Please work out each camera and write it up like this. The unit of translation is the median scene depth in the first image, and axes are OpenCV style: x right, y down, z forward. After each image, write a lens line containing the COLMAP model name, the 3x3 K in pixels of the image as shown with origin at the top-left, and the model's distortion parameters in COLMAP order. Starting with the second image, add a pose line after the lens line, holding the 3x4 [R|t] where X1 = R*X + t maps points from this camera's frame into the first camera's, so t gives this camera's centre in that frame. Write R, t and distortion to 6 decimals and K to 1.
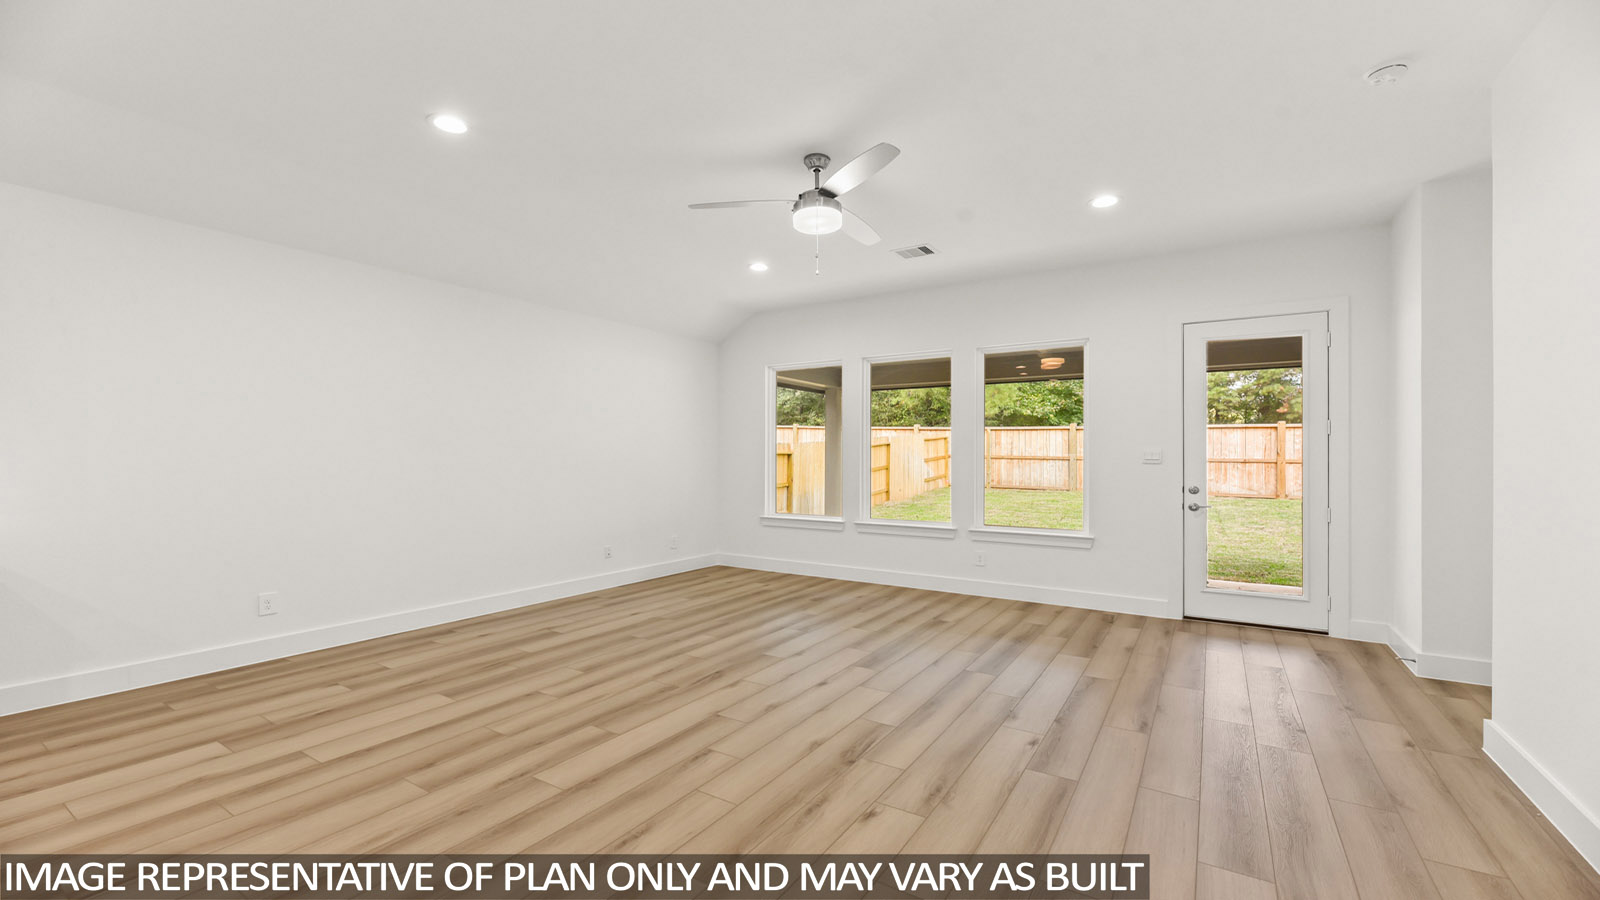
lens RADIAL K [[652.5, 0, 796.9], [0, 652.5, 452.4], [0, 0, 1]] dist [0.001454, -0.000019]
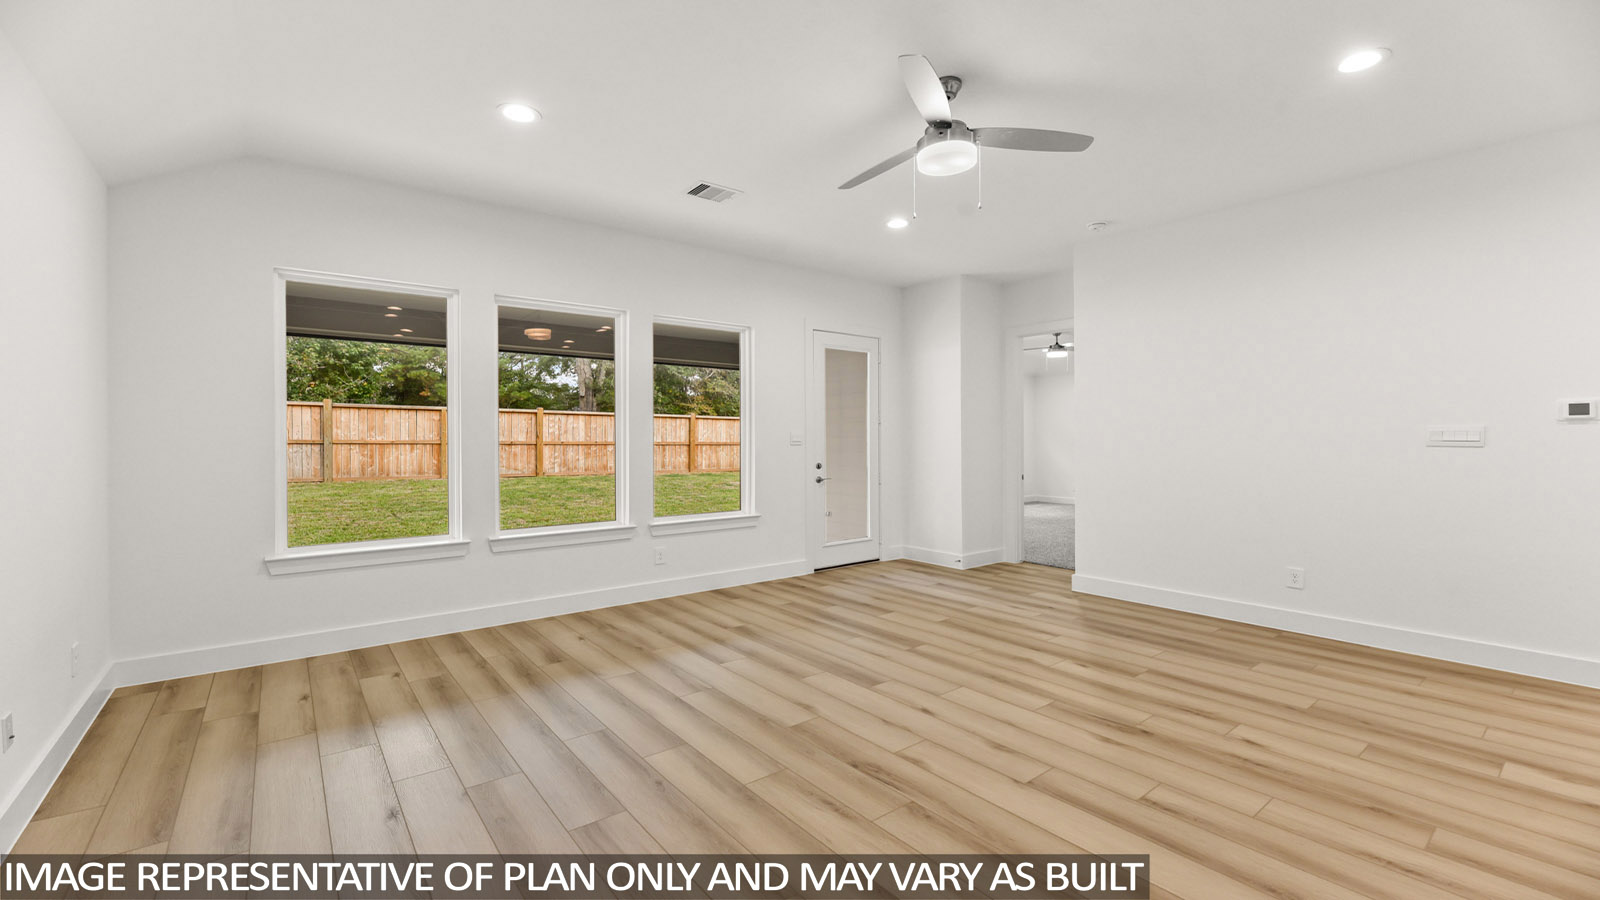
lens RADIAL K [[658.1, 0, 800.0], [0, 658.1, 450.0], [0, 0, 1]] dist [-0.004778, -0.000704]
pose [[0.328300, -0.020008, 0.944362, -0.749501], [-0.001121, 0.999767, 0.021572, 0.001253], [-0.944573, -0.008141, 0.328201, 0.818998]]
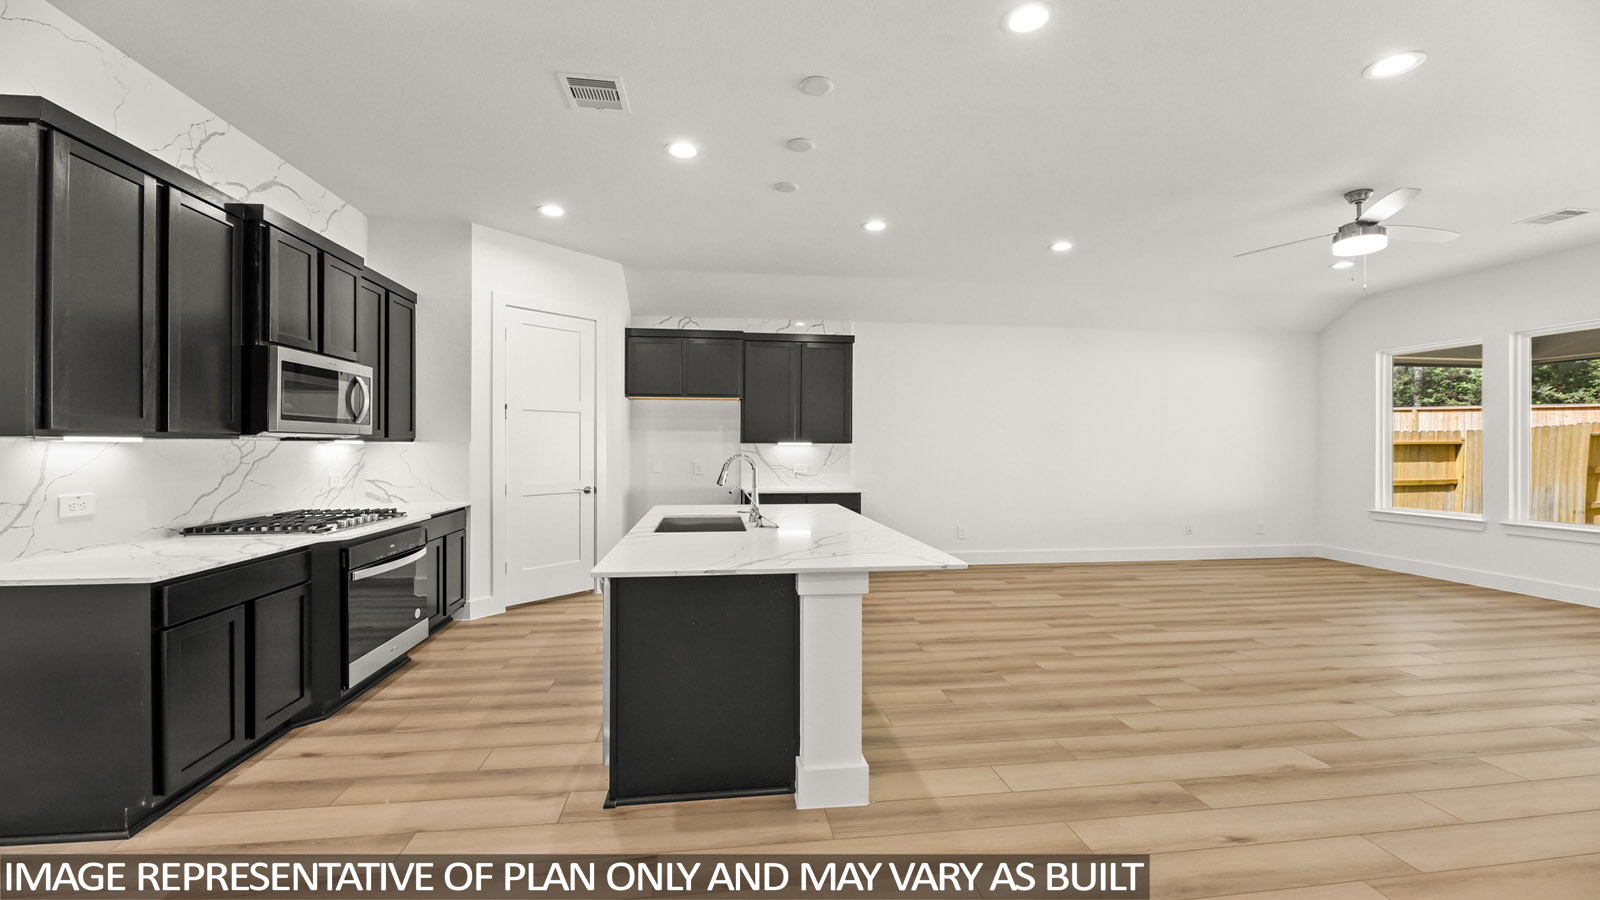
lens RADIAL K [[658.1, 0, 800.0], [0, 658.1, 450.0], [0, 0, 1]] dist [-0.004778, -0.000704]
pose [[0.648691, 0.002900, -0.761046, 0.248660], [0.005445, 0.999949, 0.008451, -0.003811], [0.761032, -0.009626, 0.648642, -0.477175]]
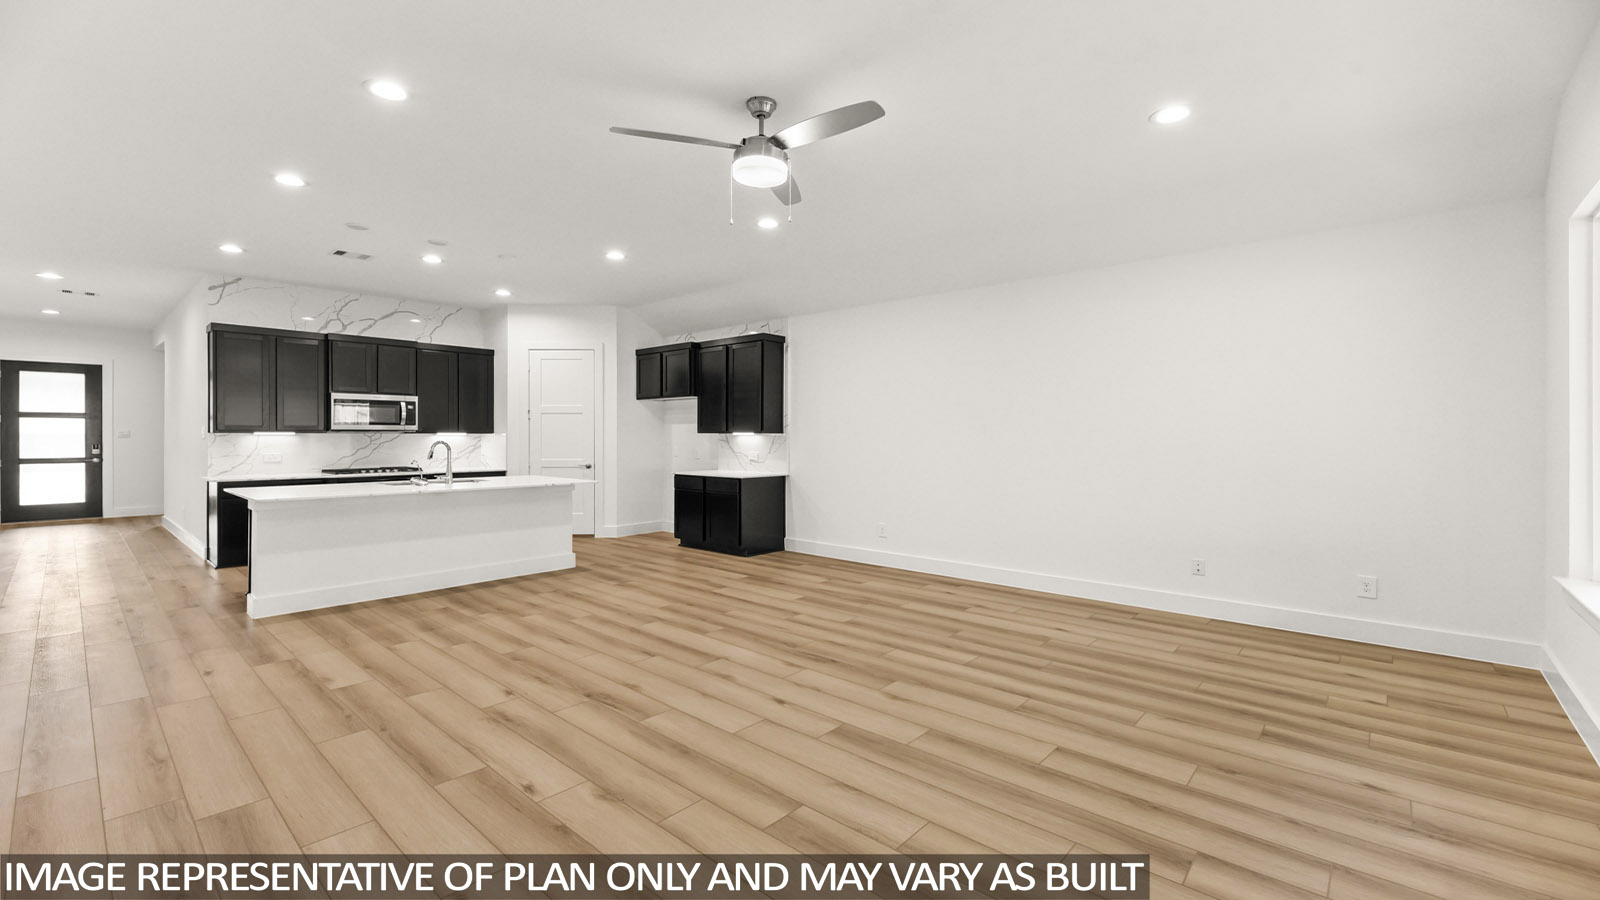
lens RADIAL K [[658.1, 0, 800.0], [0, 658.1, 450.0], [0, 0, 1]] dist [-0.004778, -0.000704]
pose [[-0.157787, 0.015762, -0.987347, 0.818089], [0.003816, 0.999875, 0.015352, 0.012205], [0.987466, -0.001345, -0.157828, 1.082629]]
